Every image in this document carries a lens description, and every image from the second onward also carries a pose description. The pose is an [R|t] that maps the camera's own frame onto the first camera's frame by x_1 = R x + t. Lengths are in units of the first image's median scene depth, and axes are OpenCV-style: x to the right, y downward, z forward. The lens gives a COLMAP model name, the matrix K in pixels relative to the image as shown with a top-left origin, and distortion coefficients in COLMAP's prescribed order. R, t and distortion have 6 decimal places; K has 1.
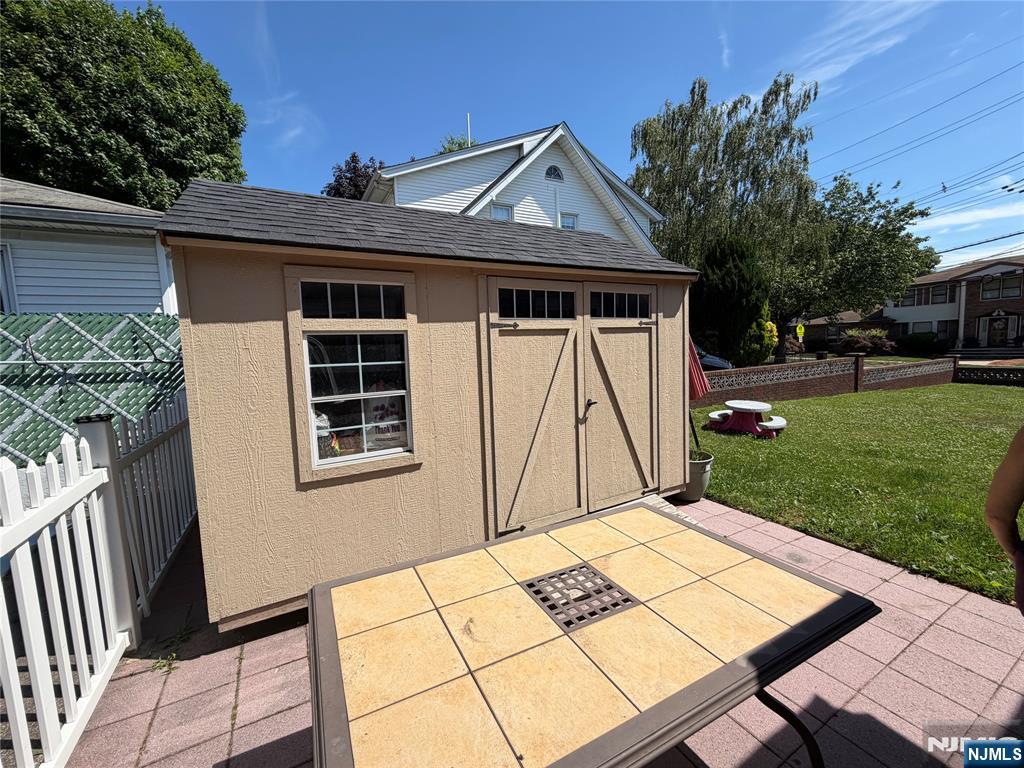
lens RADIAL K [[407.4, 0, 512.0], [0, 407.4, 384.0], [0, 0, 1]] dist [0.003913, 0.000344]
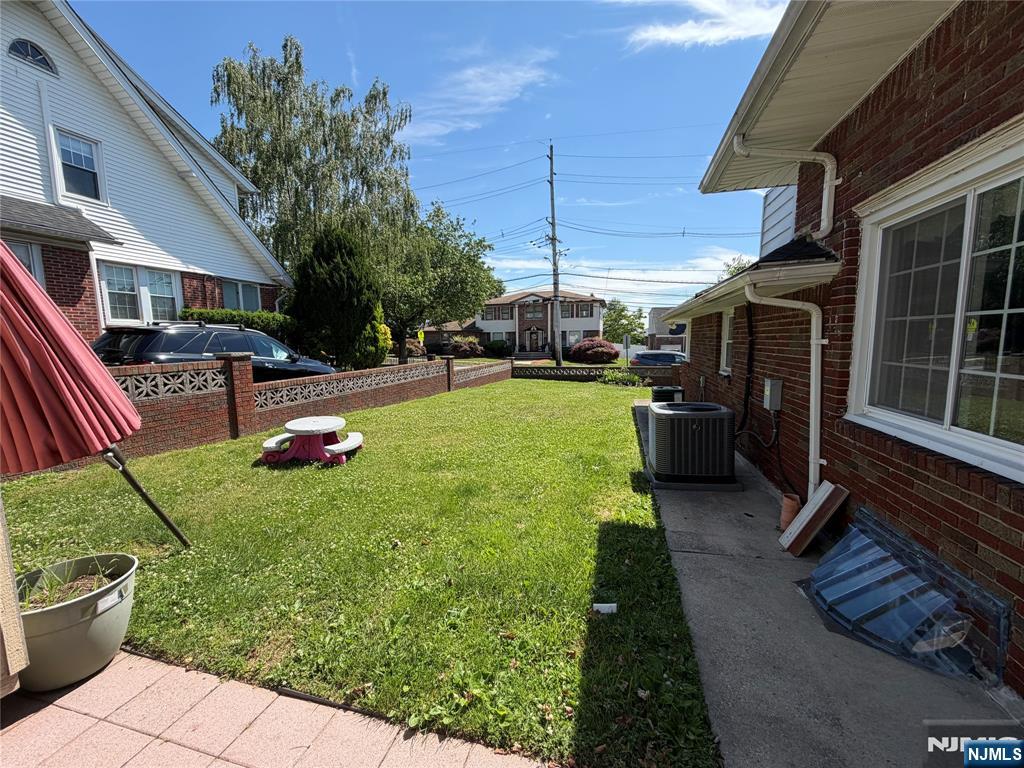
lens RADIAL K [[407.4, 0, 512.0], [0, 407.4, 384.0], [0, 0, 1]] dist [0.003913, 0.000344]
pose [[0.690960, -0.051002, 0.721091, 0.119463], [0.055065, 0.998323, 0.017847, -0.007072], [-0.720793, 0.027375, 0.692610, 0.083073]]
